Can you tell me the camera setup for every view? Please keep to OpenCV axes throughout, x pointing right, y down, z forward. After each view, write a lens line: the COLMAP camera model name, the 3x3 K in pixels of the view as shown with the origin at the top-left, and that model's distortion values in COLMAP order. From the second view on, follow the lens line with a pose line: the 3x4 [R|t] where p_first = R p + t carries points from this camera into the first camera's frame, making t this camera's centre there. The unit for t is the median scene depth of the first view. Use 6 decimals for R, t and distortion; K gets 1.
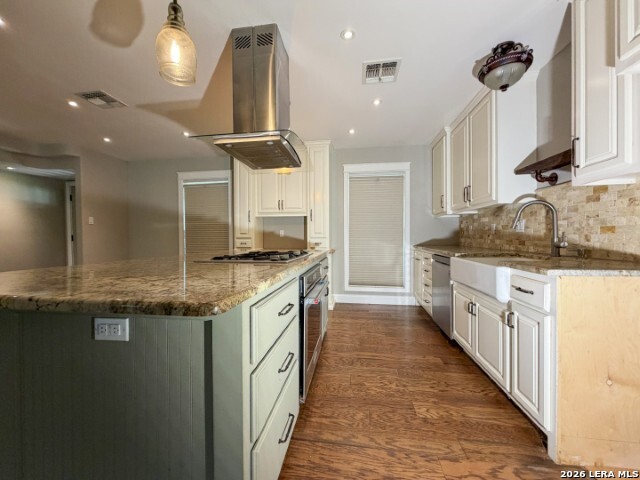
lens RADIAL K [[256.2, 0, 320.0], [0, 256.2, 240.0], [0, 0, 1]] dist [0.000722, -0.000077]
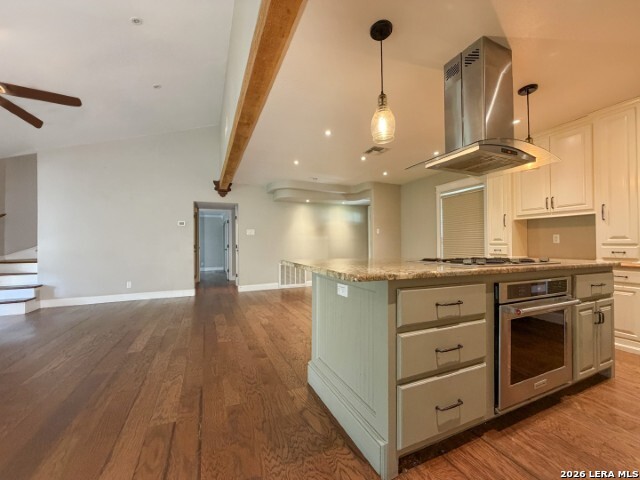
lens RADIAL K [[256.2, 0, 320.0], [0, 256.2, 240.0], [0, 0, 1]] dist [0.000722, -0.000077]
pose [[0.534165, -0.010632, -0.845314, 0.222214], [-0.009685, 0.999778, -0.018695, 0.001486], [0.845325, 0.018173, 0.533943, -0.058317]]
